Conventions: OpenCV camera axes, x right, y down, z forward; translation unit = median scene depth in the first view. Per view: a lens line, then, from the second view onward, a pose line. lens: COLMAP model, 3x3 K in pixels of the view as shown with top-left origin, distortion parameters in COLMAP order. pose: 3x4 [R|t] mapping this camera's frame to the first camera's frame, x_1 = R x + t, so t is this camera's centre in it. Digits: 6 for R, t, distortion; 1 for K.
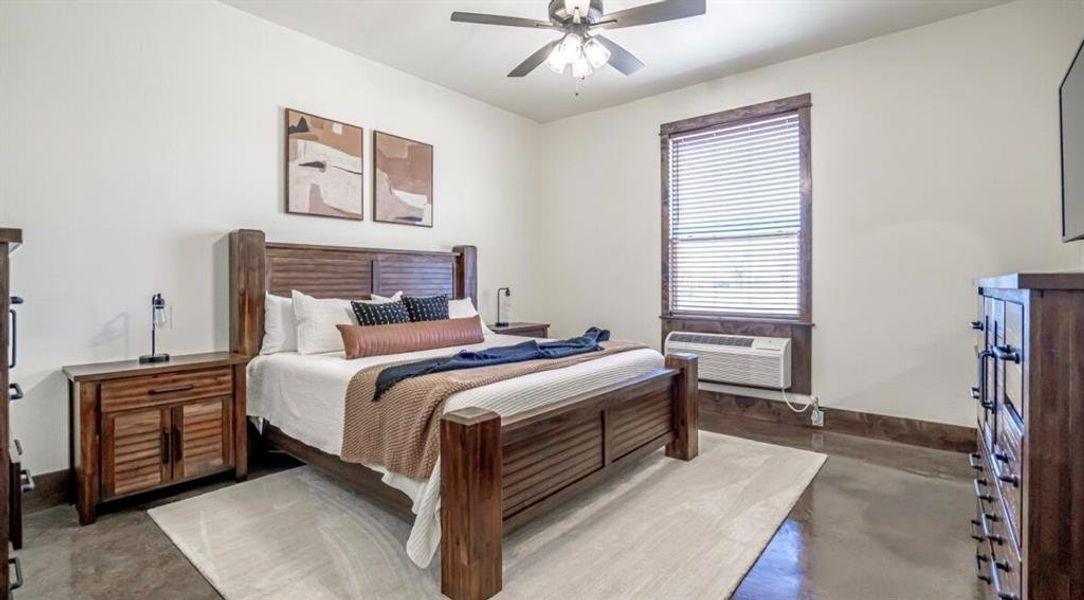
lens RADIAL K [[508.4, 0, 531.8], [0, 508.4, 280.1], [0, 0, 1]] dist [0.000908, 0.000859]
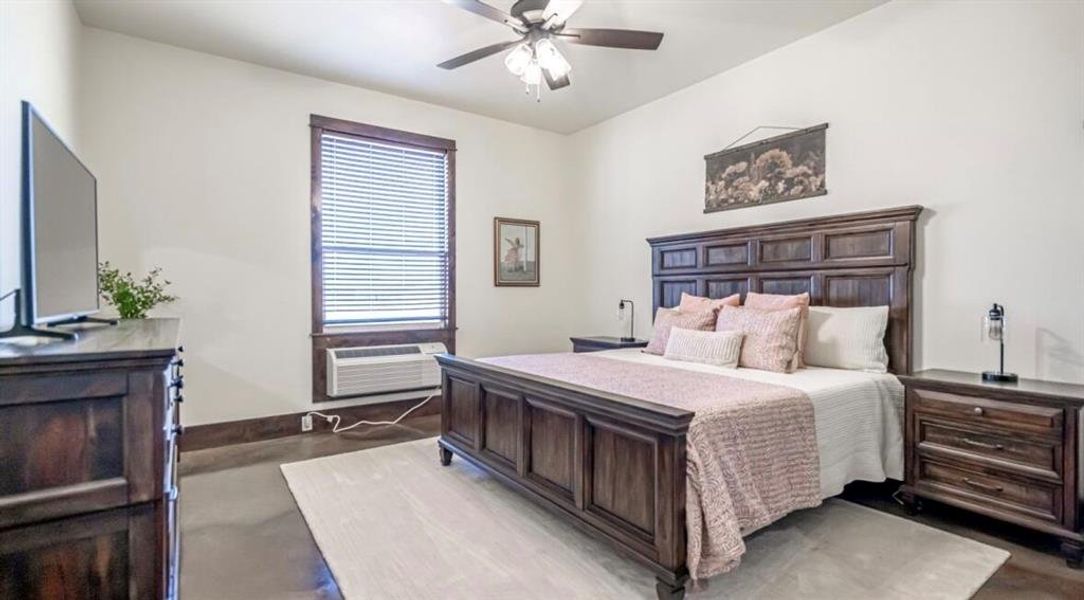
lens RADIAL K [[508.4, 0, 540.5], [0, 508.4, 301.0], [0, 0, 1]] dist [0.000908, 0.000859]
pose [[0.278689, -0.014165, 0.960277, -0.669536], [0.004369, 0.999900, 0.013482, 0.005858], [-0.960371, 0.000438, 0.278723, 0.529474]]
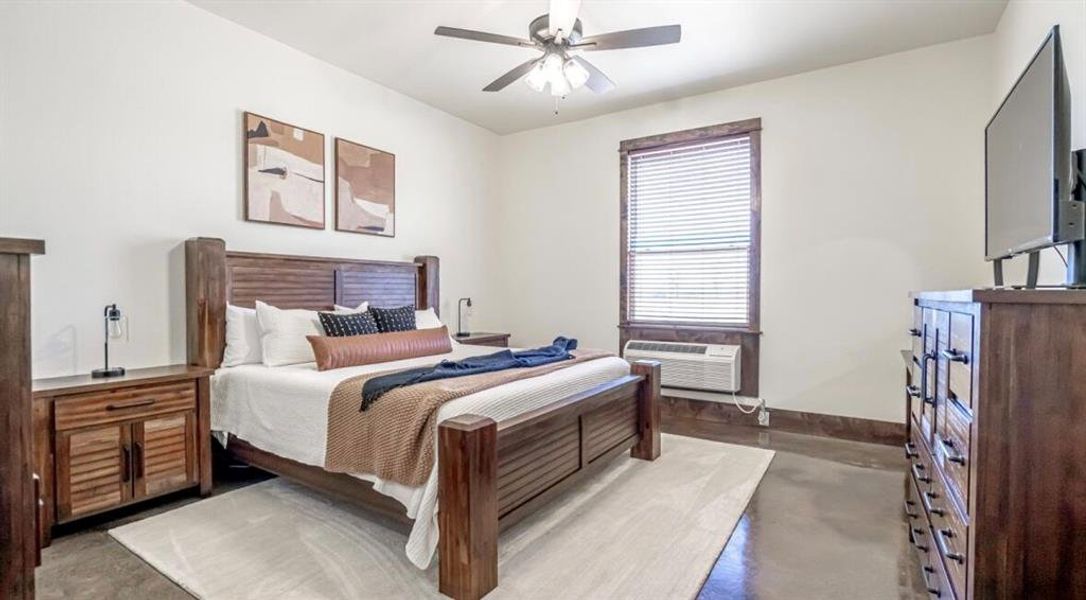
lens RADIAL K [[509.4, 0, 526.1], [0, 509.4, 299.3], [0, 0, 1]] dist [0.000908, 0.000859]
pose [[0.994201, 0.000616, 0.107532, -0.069919], [-0.002641, 0.999822, 0.018686, -0.002842], [-0.107502, -0.018861, 0.994026, -0.027676]]
